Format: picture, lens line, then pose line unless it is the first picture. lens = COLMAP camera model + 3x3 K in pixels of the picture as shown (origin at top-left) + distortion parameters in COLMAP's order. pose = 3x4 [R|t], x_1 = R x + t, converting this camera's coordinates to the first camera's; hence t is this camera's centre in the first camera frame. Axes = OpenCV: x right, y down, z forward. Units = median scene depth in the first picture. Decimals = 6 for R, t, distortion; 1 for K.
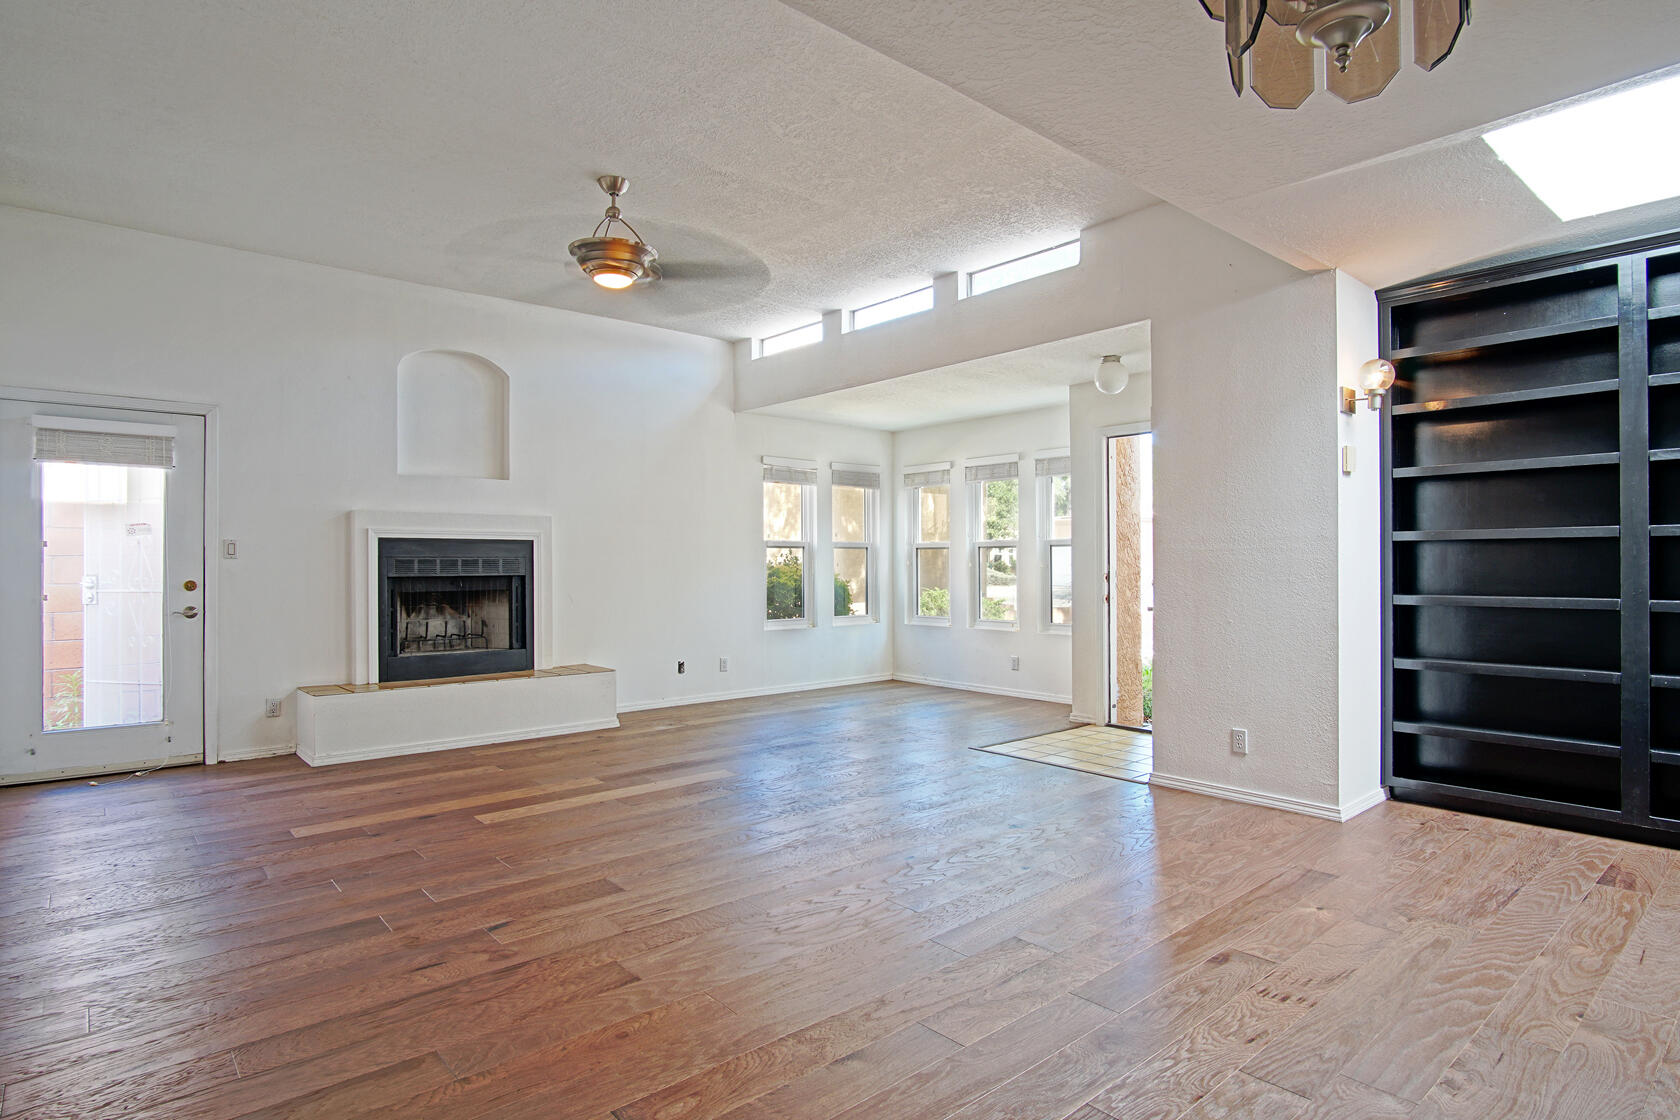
lens RADIAL K [[890.9, 0, 836.8], [0, 890.9, 557.9], [0, 0, 1]] dist [-0.028900, 0.001495]
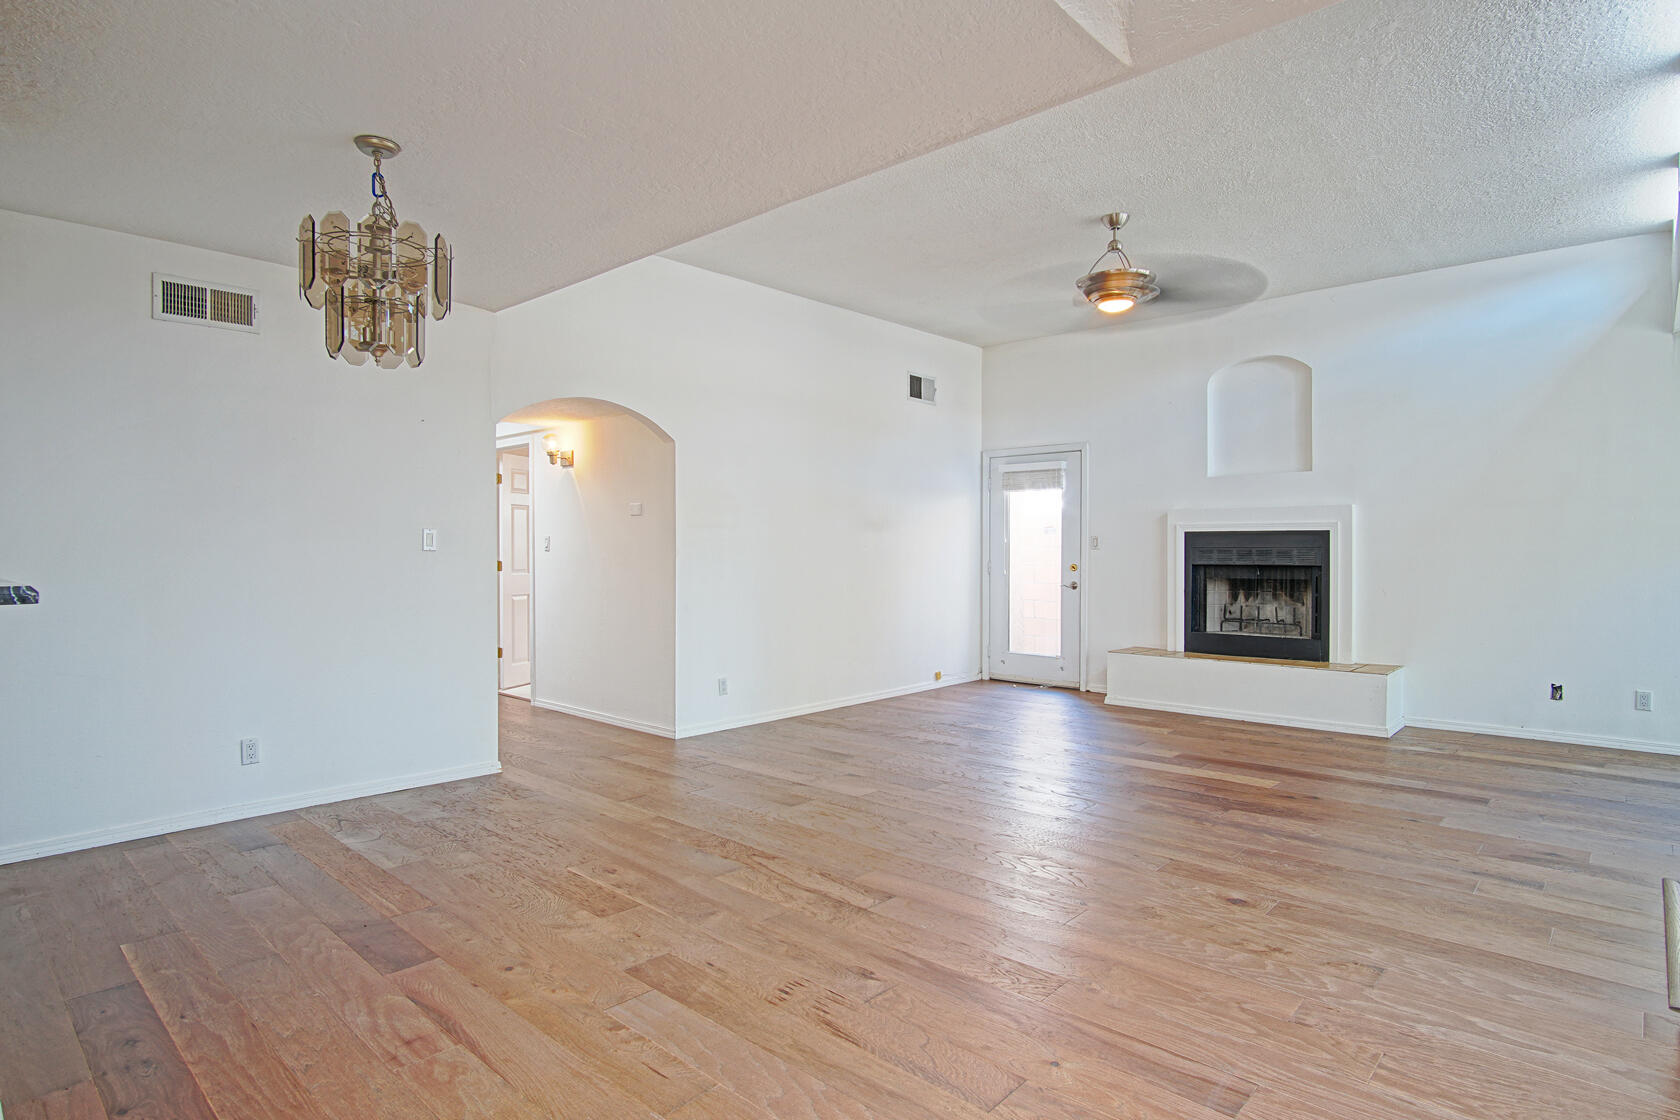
lens RADIAL K [[890.9, 0, 836.8], [0, 890.9, 557.9], [0, 0, 1]] dist [-0.028900, 0.001495]
pose [[0.116282, 0.010665, -0.993159, 0.677948], [0.004308, 0.999928, 0.011242, -0.002770], [0.993207, -0.005585, 0.116228, 0.422798]]
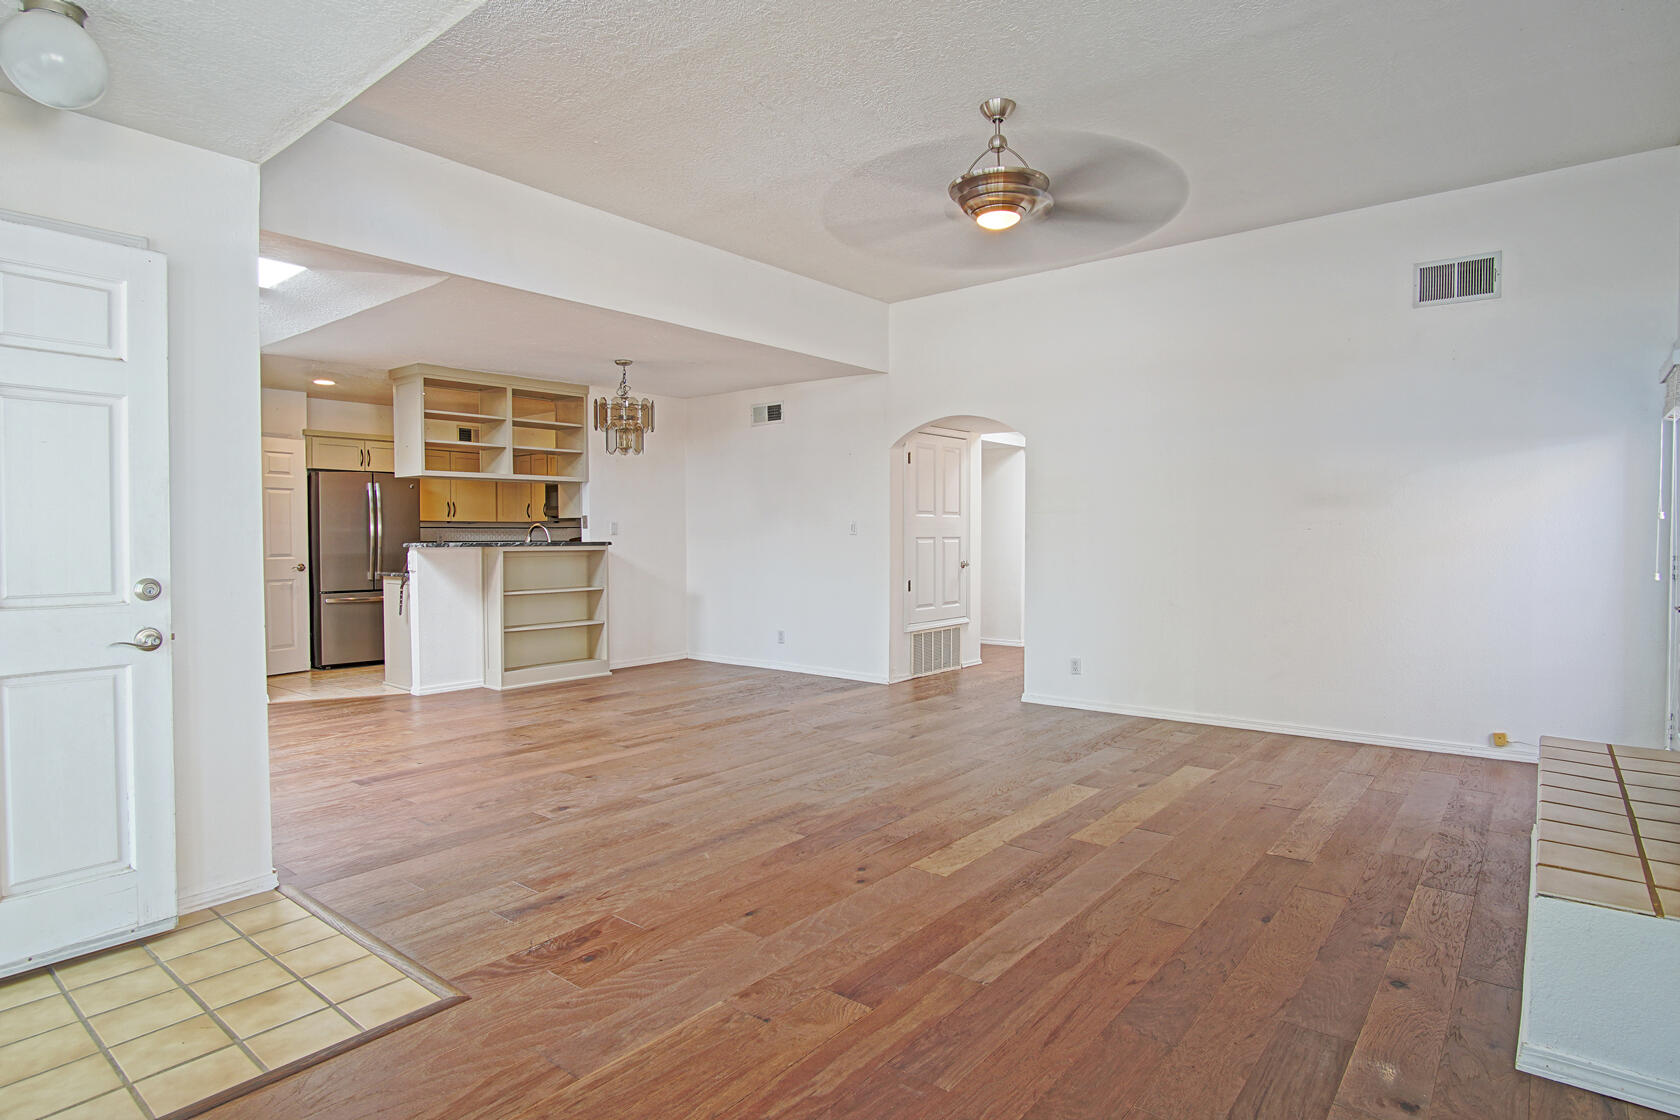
lens RADIAL K [[890.9, 0, 836.8], [0, 890.9, 557.9], [0, 0, 1]] dist [-0.028900, 0.001495]
pose [[-0.983330, 0.011535, -0.181465, 0.055057], [0.007965, 0.999760, 0.020388, 0.003101], [0.181657, 0.018603, -0.983186, 1.505411]]
